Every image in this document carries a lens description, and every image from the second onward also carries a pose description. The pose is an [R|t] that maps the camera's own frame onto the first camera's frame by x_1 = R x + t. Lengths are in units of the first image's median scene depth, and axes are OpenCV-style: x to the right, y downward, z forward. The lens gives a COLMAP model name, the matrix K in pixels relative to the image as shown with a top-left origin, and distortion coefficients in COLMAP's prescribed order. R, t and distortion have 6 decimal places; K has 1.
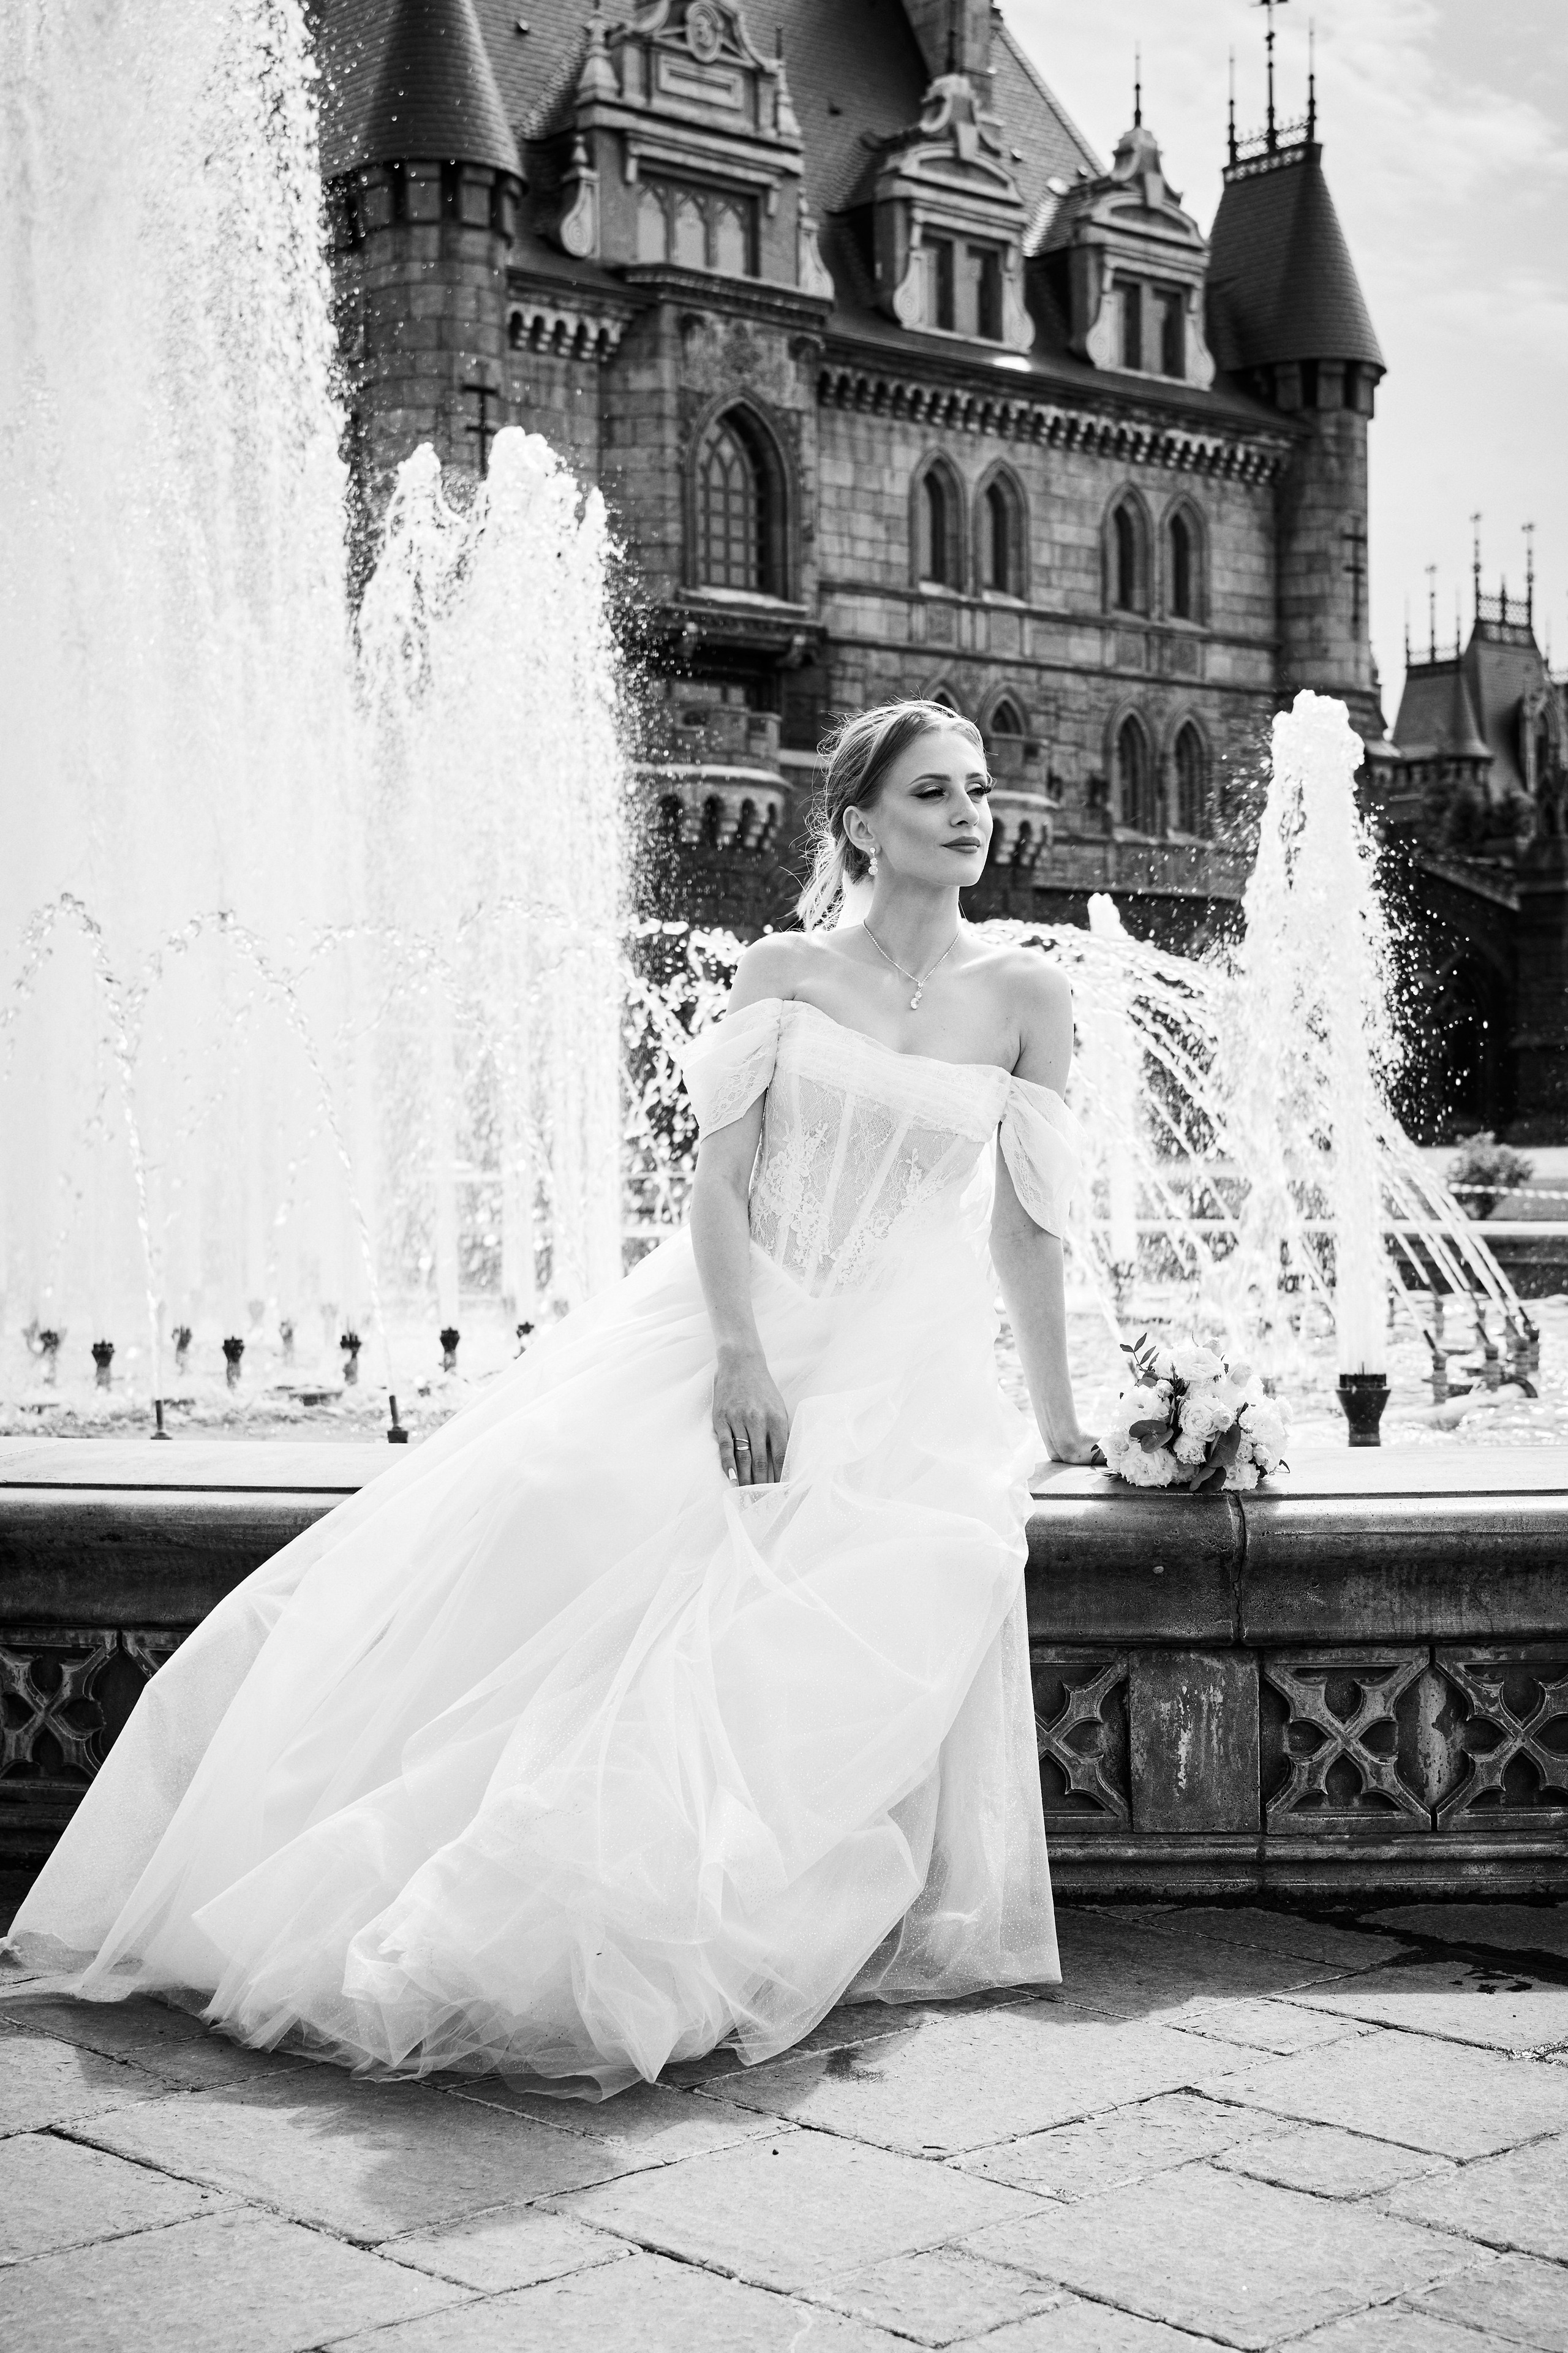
lens RADIAL K [[3383.3, 0, 784.0], [0, 3383.3, 1176.5], [0, 0, 1]] dist [0.034789, 0.157448]
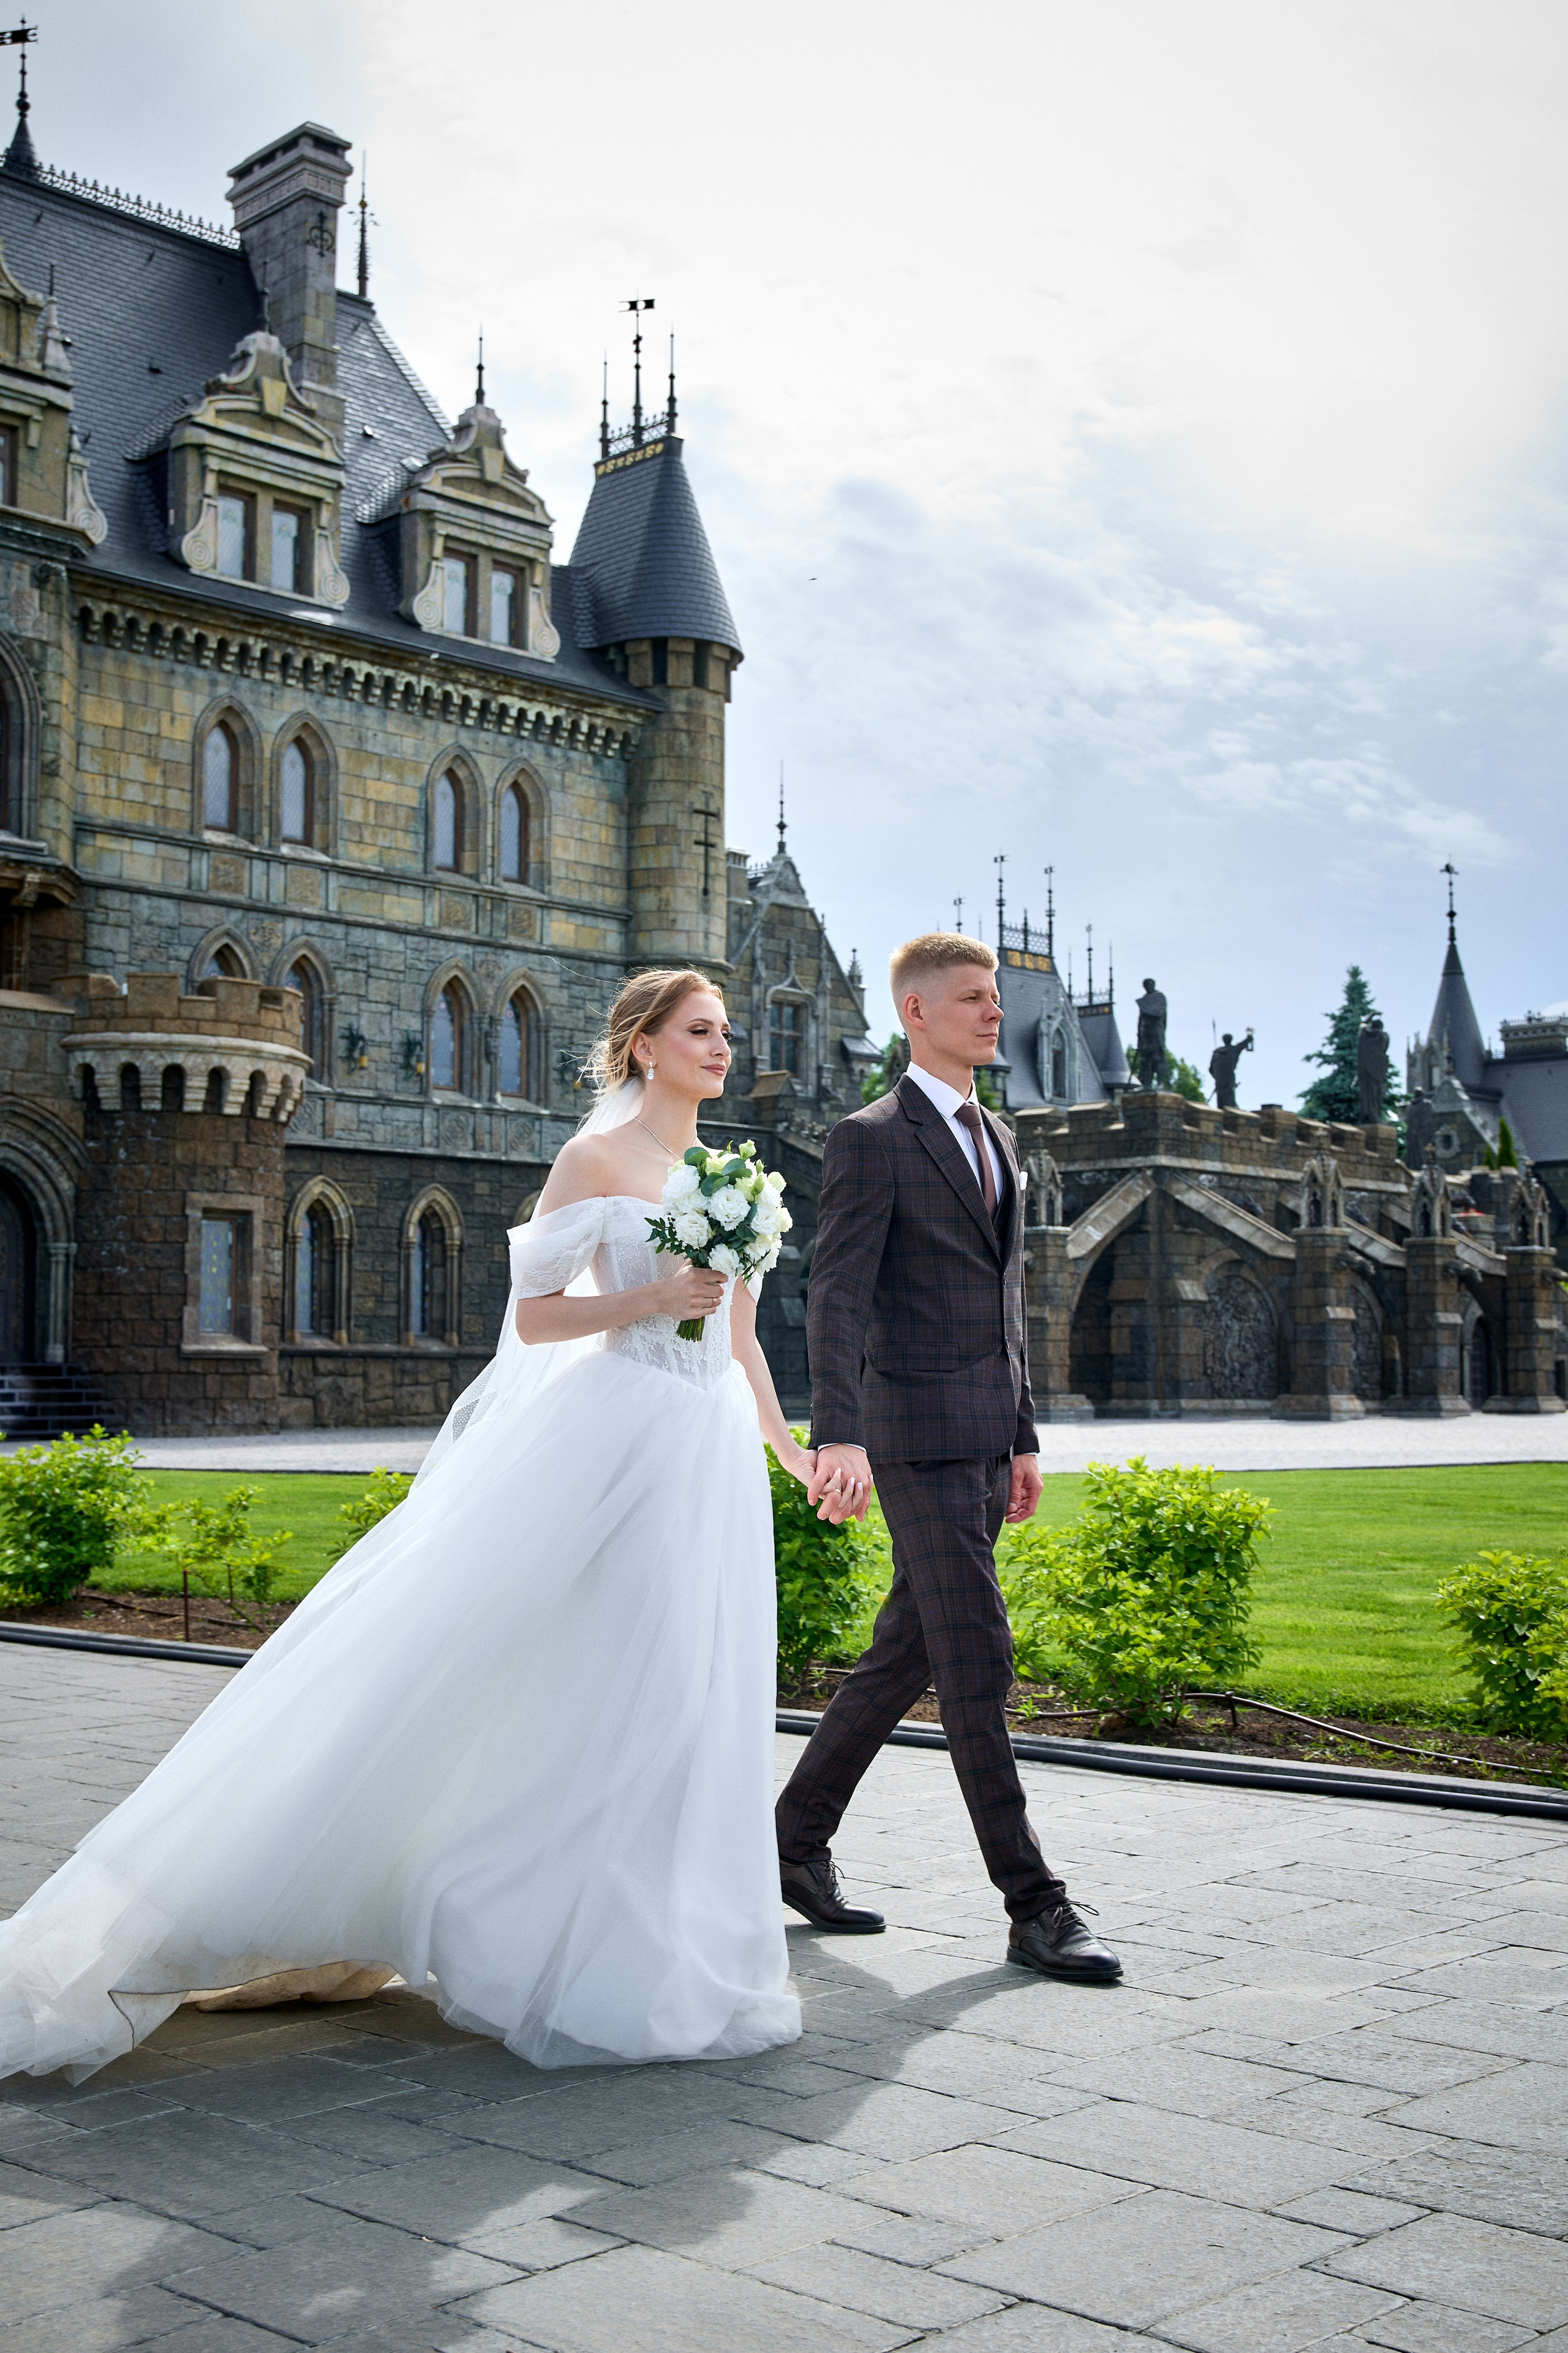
lens RADIAL K [[2695.0, 0, 784.0], [0, 2695.0, 1176.5], [0, 0, 1]] dist [0.000936, 0.035756]
pose [[0.998111, 0.014653, 0.059664, 0.154510], [-0.009076, 0.995653, -0.092693, -0.007110], [-0.060763, 0.091977, 0.993906, 0.226378]]
